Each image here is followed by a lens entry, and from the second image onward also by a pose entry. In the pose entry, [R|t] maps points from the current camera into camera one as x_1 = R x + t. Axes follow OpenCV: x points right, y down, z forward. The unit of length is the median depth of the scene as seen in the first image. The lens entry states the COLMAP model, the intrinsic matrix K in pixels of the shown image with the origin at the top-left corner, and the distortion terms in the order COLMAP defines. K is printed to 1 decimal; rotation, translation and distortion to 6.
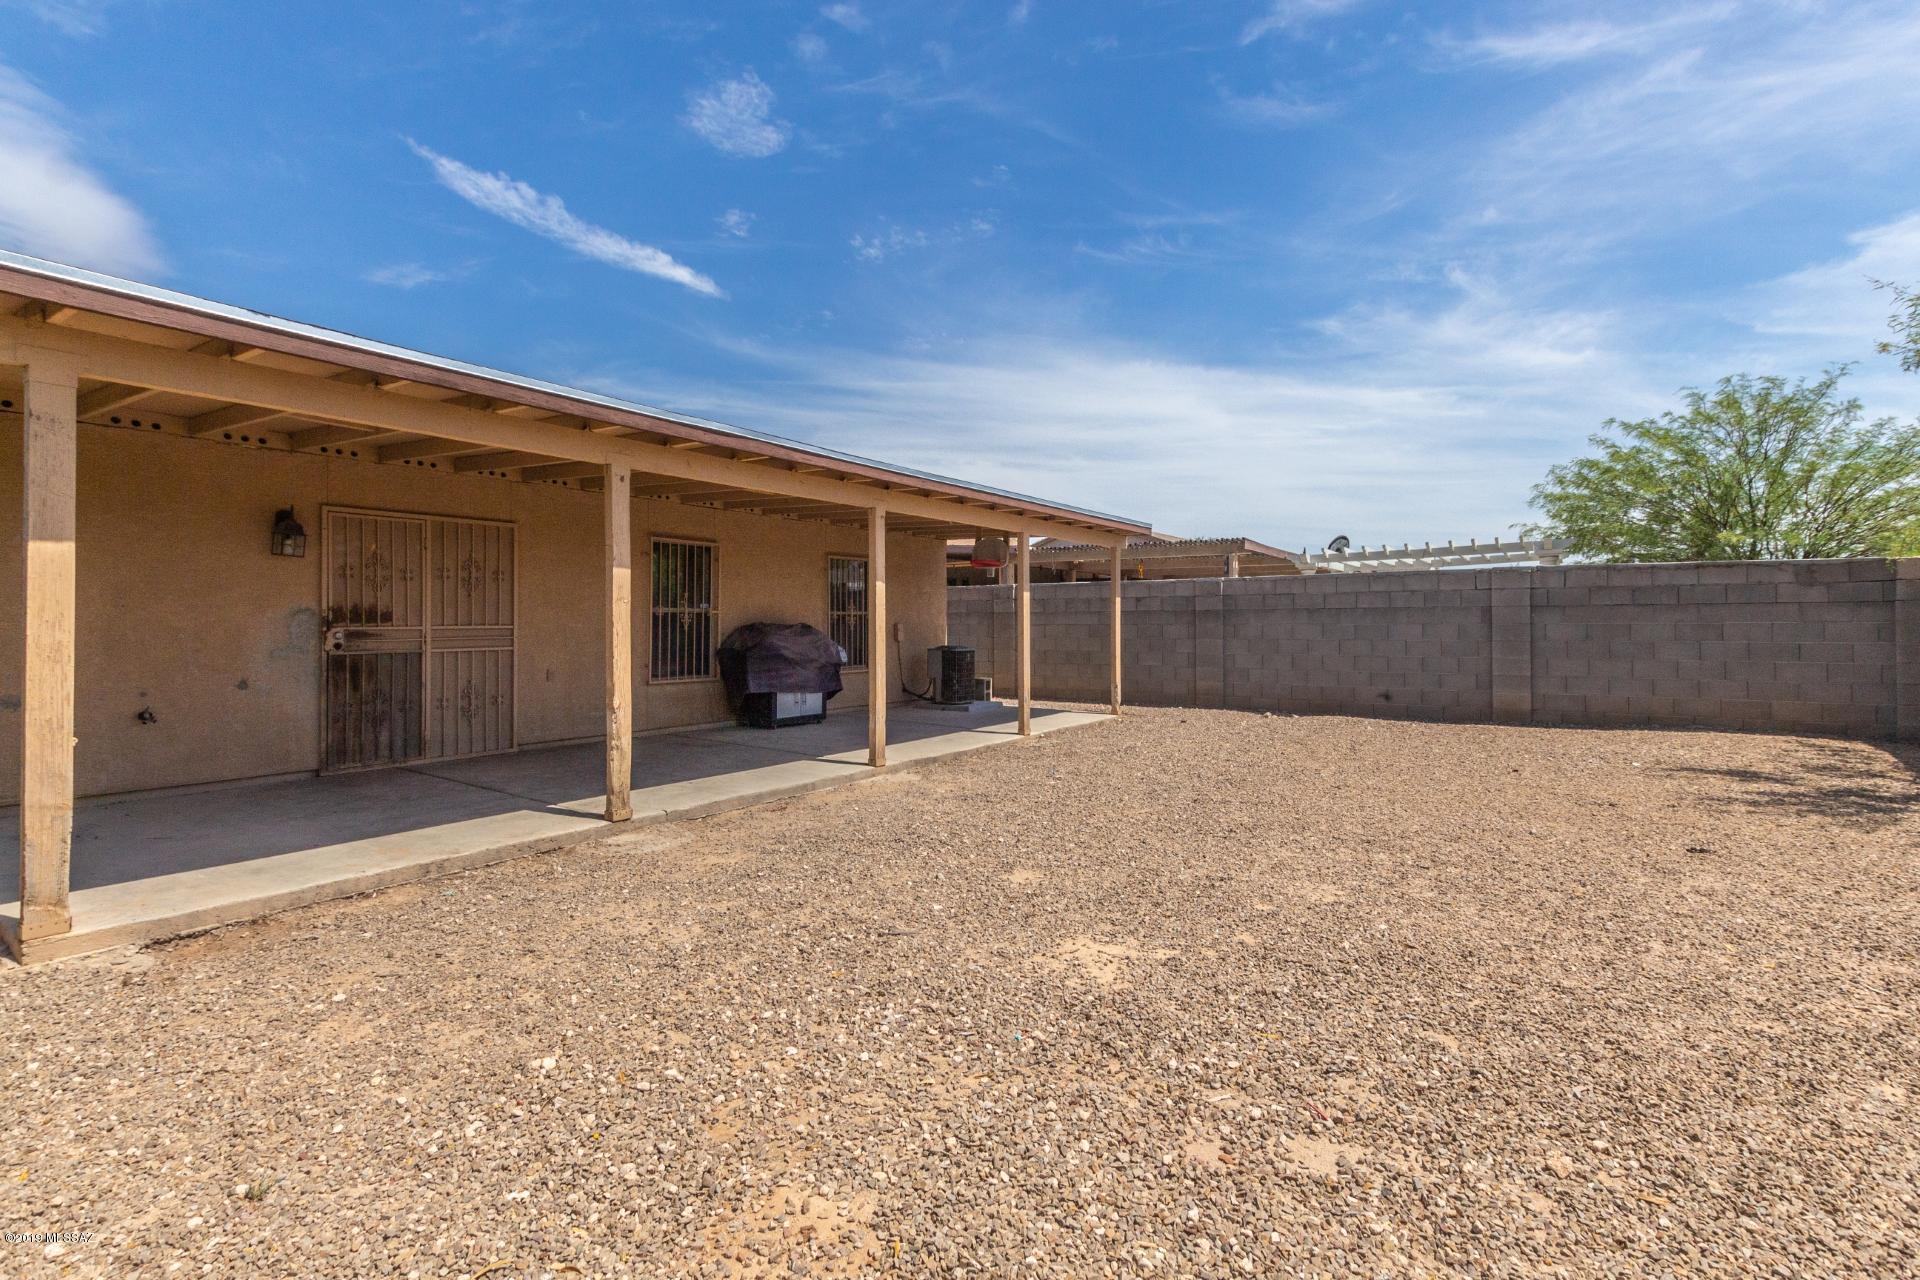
lens RADIAL K [[885.1, 0, 958.7], [0, 885.1, 630.6], [0, 0, 1]] dist [0.000650, -0.000074]
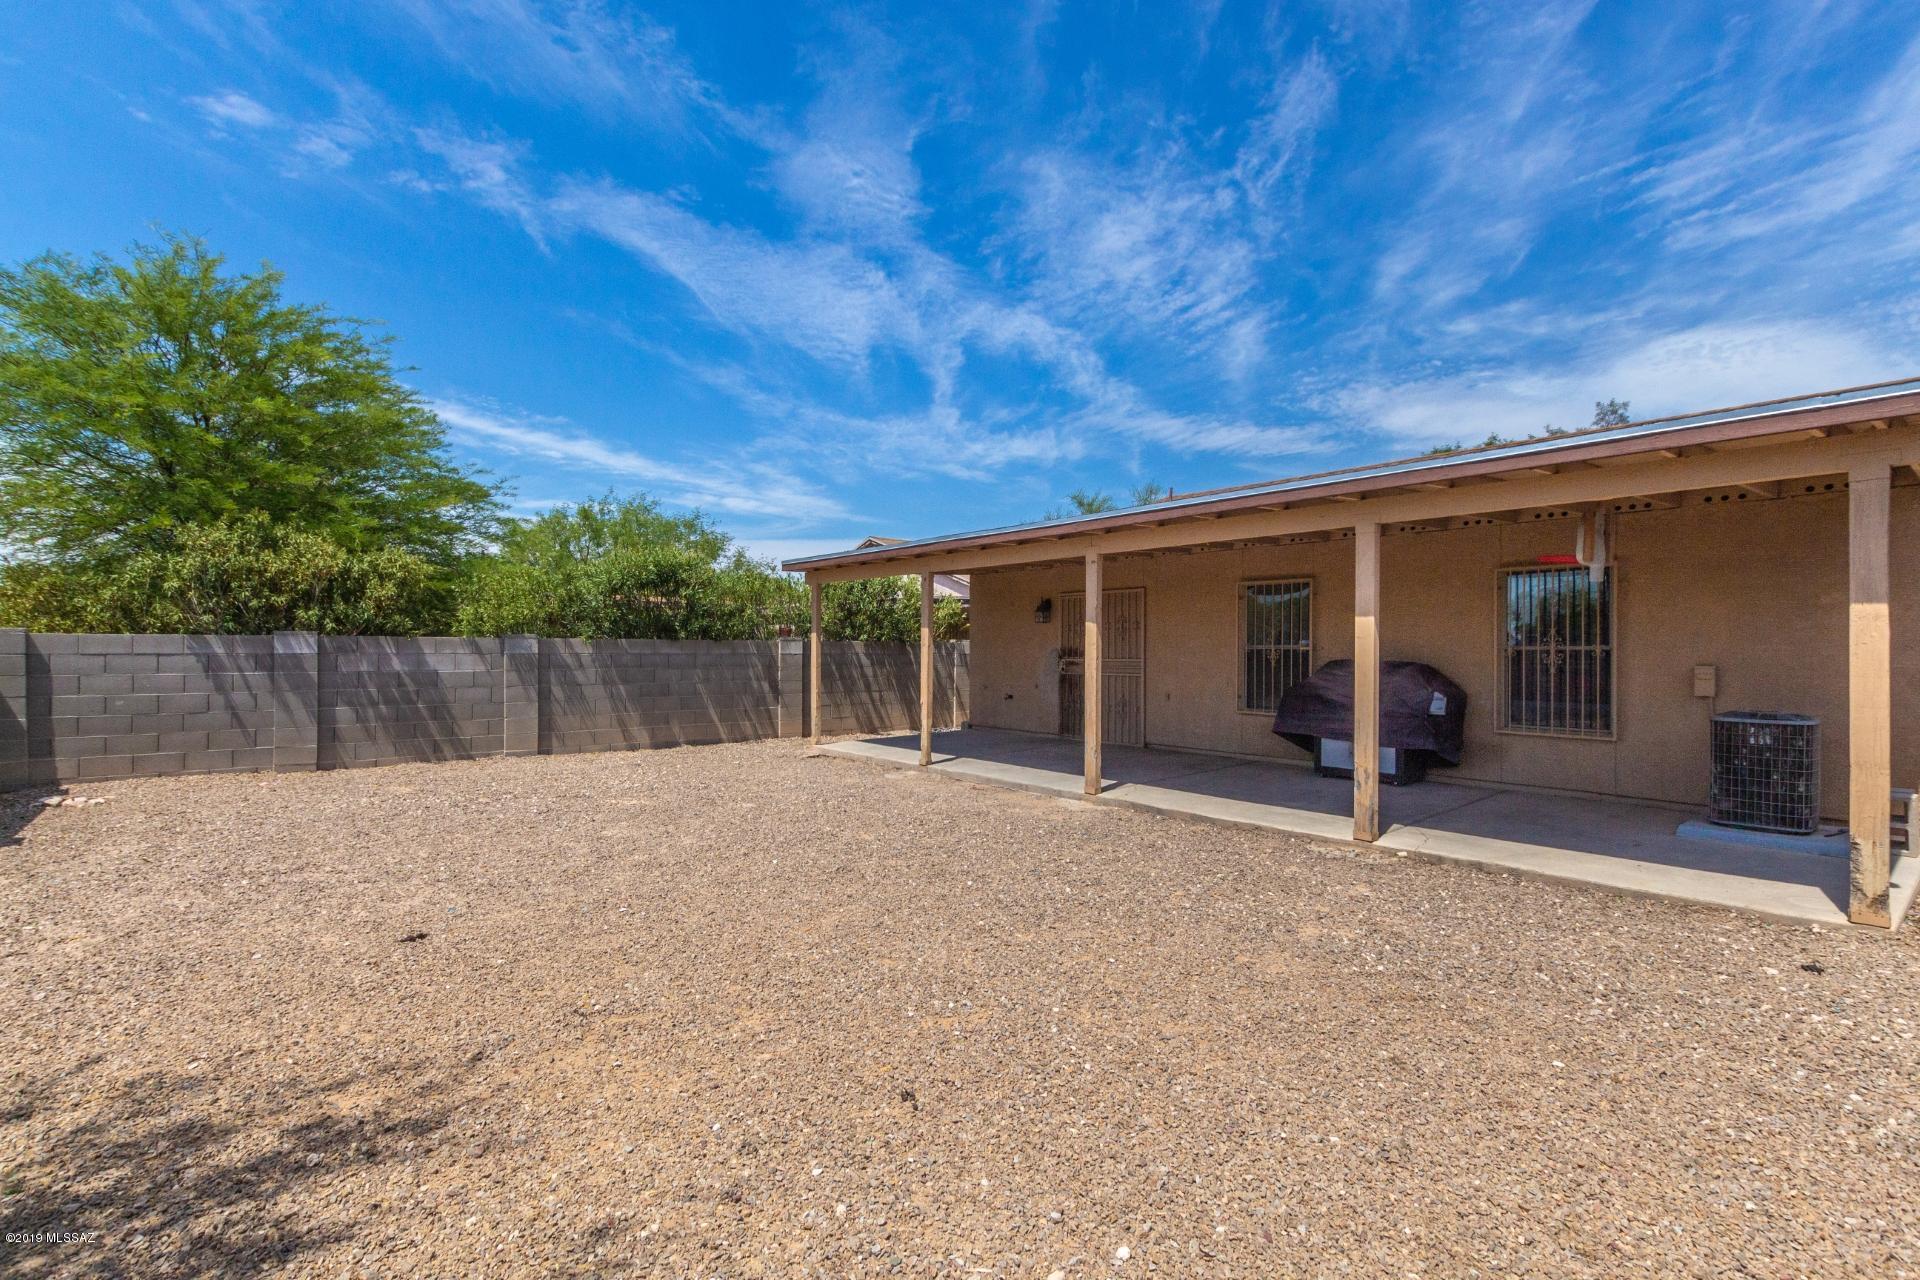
lens RADIAL K [[885.1, 0, 958.7], [0, 885.1, 630.6], [0, 0, 1]] dist [0.000650, -0.000074]
pose [[-0.274205, -0.011938, -0.961597, 0.832973], [-0.001140, 0.999926, -0.012089, -0.030087], [0.961671, -0.002219, -0.274199, 0.953405]]
